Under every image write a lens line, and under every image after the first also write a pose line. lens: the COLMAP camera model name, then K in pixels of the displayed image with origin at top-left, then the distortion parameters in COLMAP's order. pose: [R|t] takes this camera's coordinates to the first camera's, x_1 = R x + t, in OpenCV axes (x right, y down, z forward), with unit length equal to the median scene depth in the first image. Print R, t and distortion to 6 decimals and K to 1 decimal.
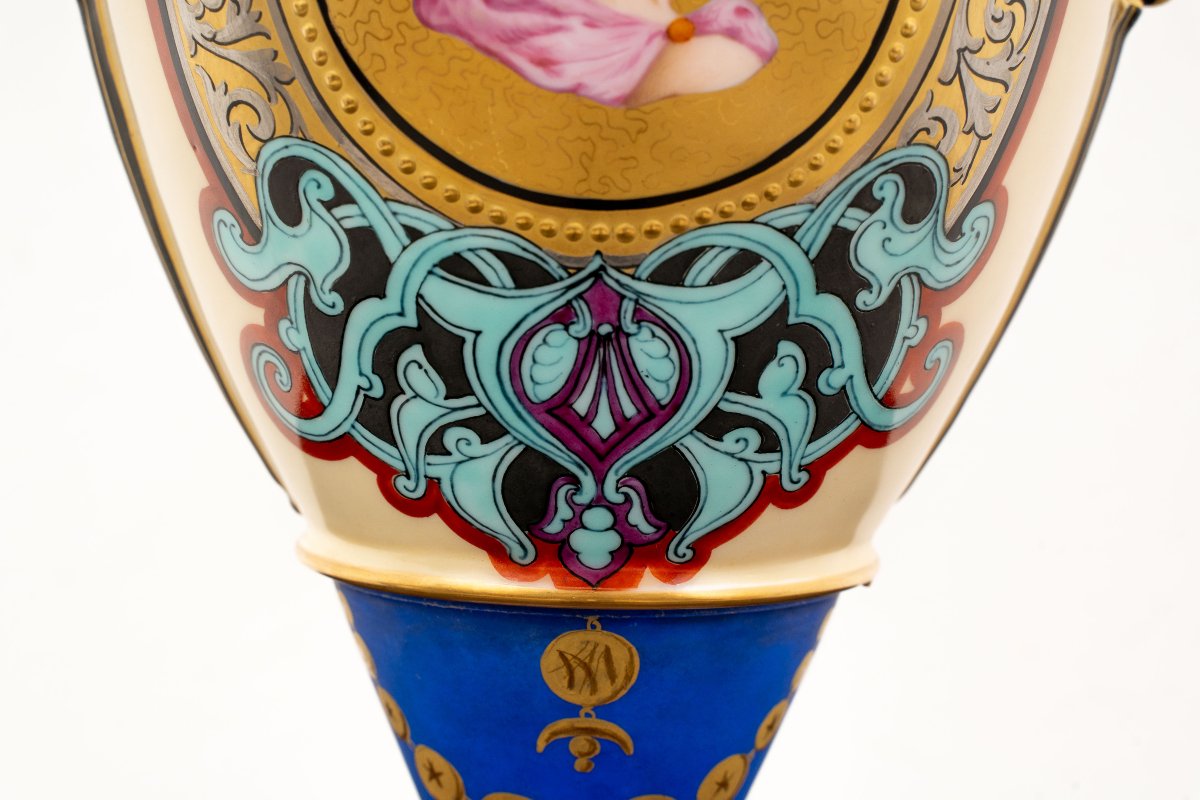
lens RADIAL K [[2525.0, 0, 600.0], [0, 2525.0, 400.0], [0, 0, 1]] dist [0.029205, -0.200109]
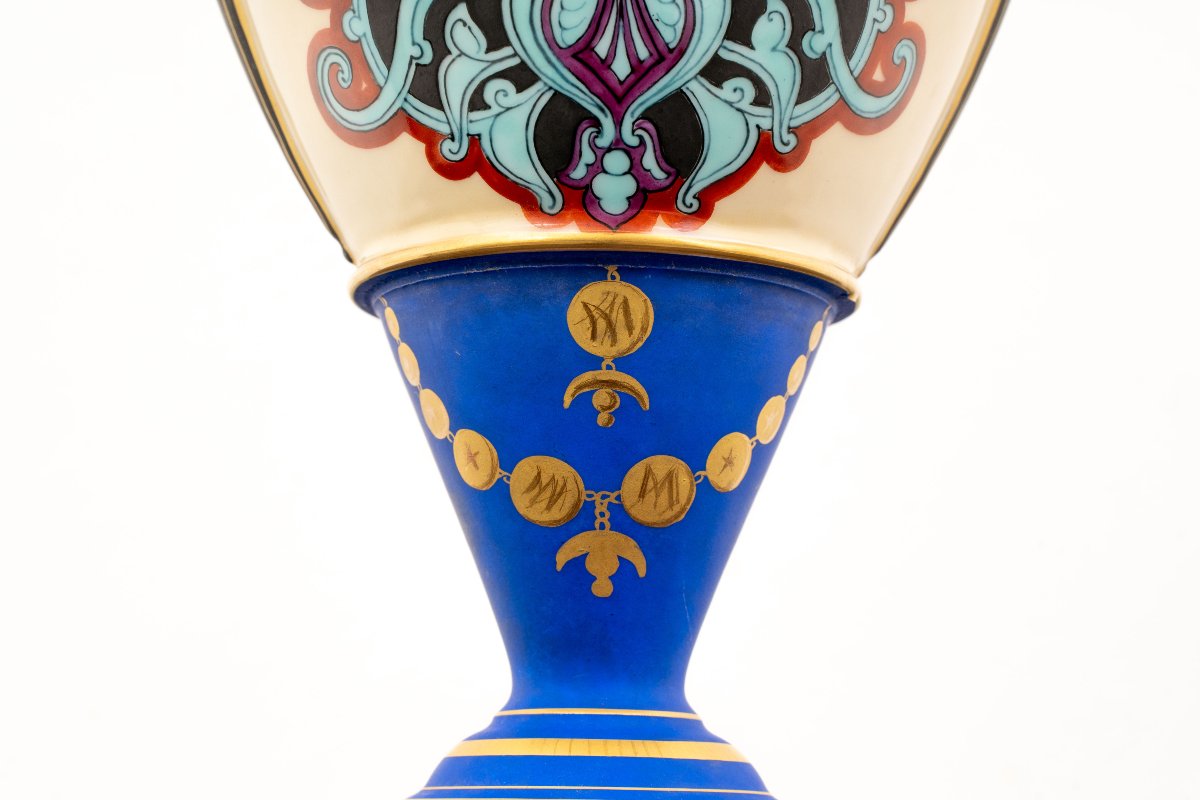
lens RADIAL K [[2525.0, 0, 600.0], [0, 2525.0, 400.0], [0, 0, 1]] dist [0.029205, -0.200109]
pose [[0.999911, -0.010425, 0.008299, -0.019049], [0.012079, 0.972104, -0.234240, 0.420984], [-0.005626, 0.234319, 0.972143, -0.103713]]
